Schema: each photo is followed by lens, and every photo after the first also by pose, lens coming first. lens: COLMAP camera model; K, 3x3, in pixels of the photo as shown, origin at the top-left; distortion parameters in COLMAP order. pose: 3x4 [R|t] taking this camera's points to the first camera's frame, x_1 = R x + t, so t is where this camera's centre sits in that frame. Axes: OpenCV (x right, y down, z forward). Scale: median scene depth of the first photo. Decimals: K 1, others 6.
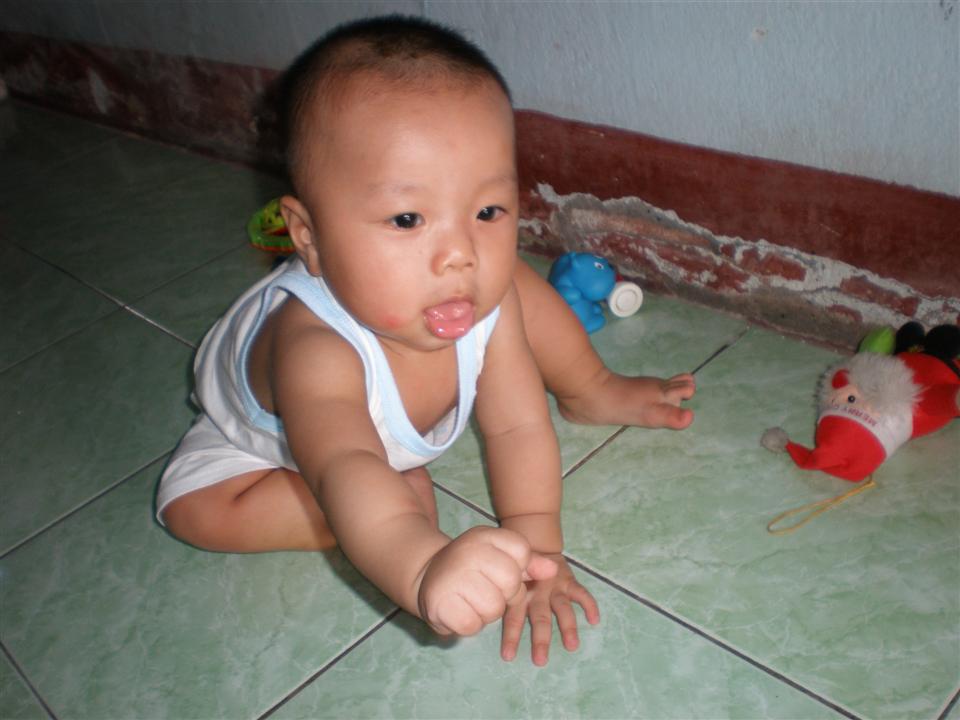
lens RADIAL K [[1029.0, 0, 465.3], [0, 1029.0, 369.2], [0, 0, 1]] dist [-0.056207, -0.200467]
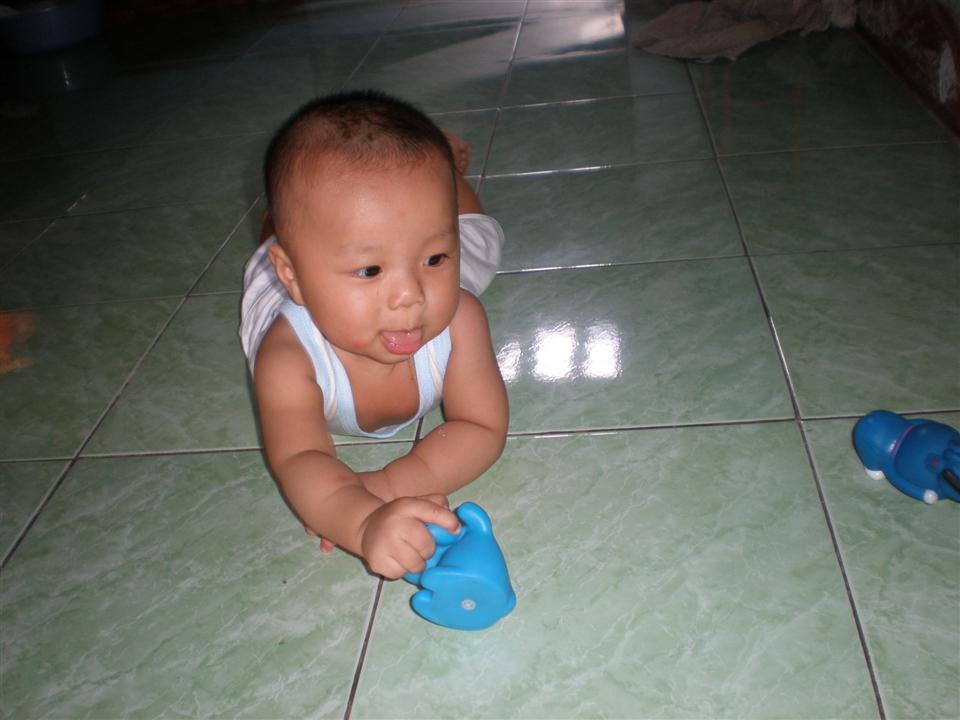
lens RADIAL K [[1029.0, 0, 465.3], [0, 1029.0, 369.2], [0, 0, 1]] dist [-0.056207, -0.200467]
pose [[0.663221, 0.459381, -0.590853, -0.127763], [-0.400217, 0.884793, 0.238680, -0.241074], [0.632427, 0.078171, 0.770665, 0.448435]]
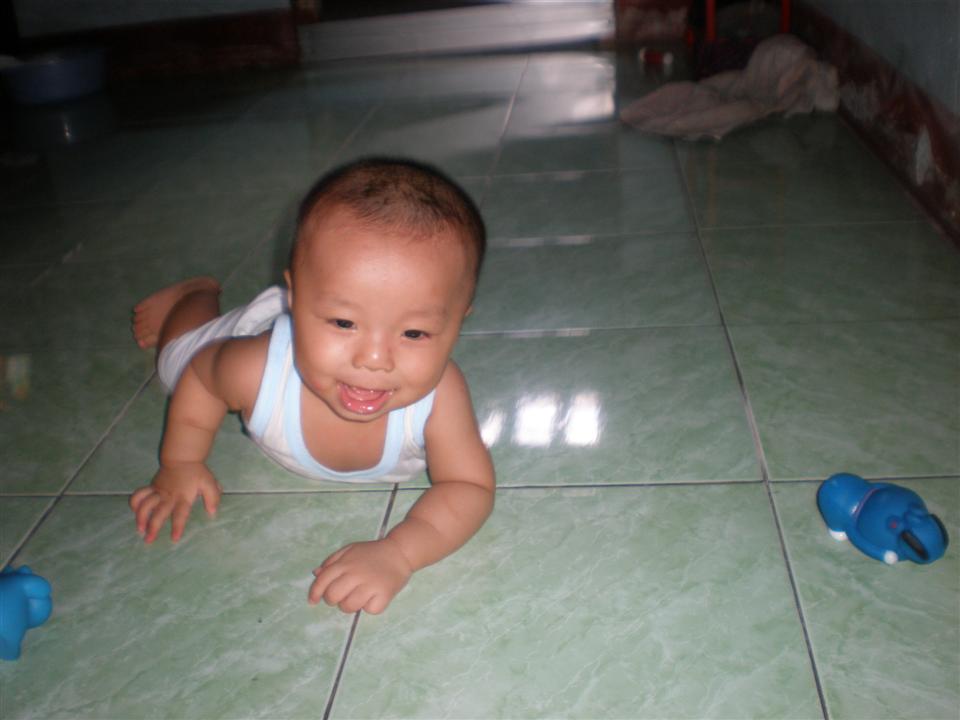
lens RADIAL K [[1029.0, 0, 465.3], [0, 1029.0, 369.2], [0, 0, 1]] dist [-0.056207, -0.200467]
pose [[0.655468, 0.443545, -0.611253, -0.098040], [-0.435929, 0.883126, 0.173362, -0.236009], [0.616707, 0.152830, 0.772215, 0.427335]]
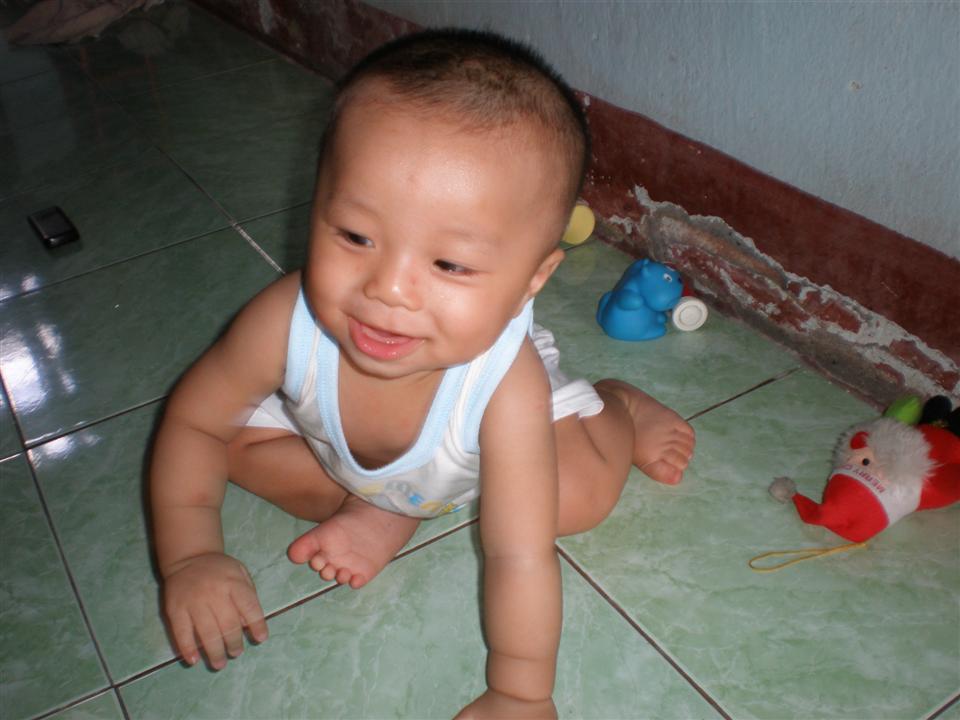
lens RADIAL K [[1029.0, 0, 465.3], [0, 1029.0, 369.2], [0, 0, 1]] dist [-0.056207, -0.200467]
pose [[0.971617, 0.203859, -0.120004, 0.083297], [-0.198220, 0.978480, 0.057316, -0.032955], [0.129106, -0.031902, 0.991117, -0.051304]]
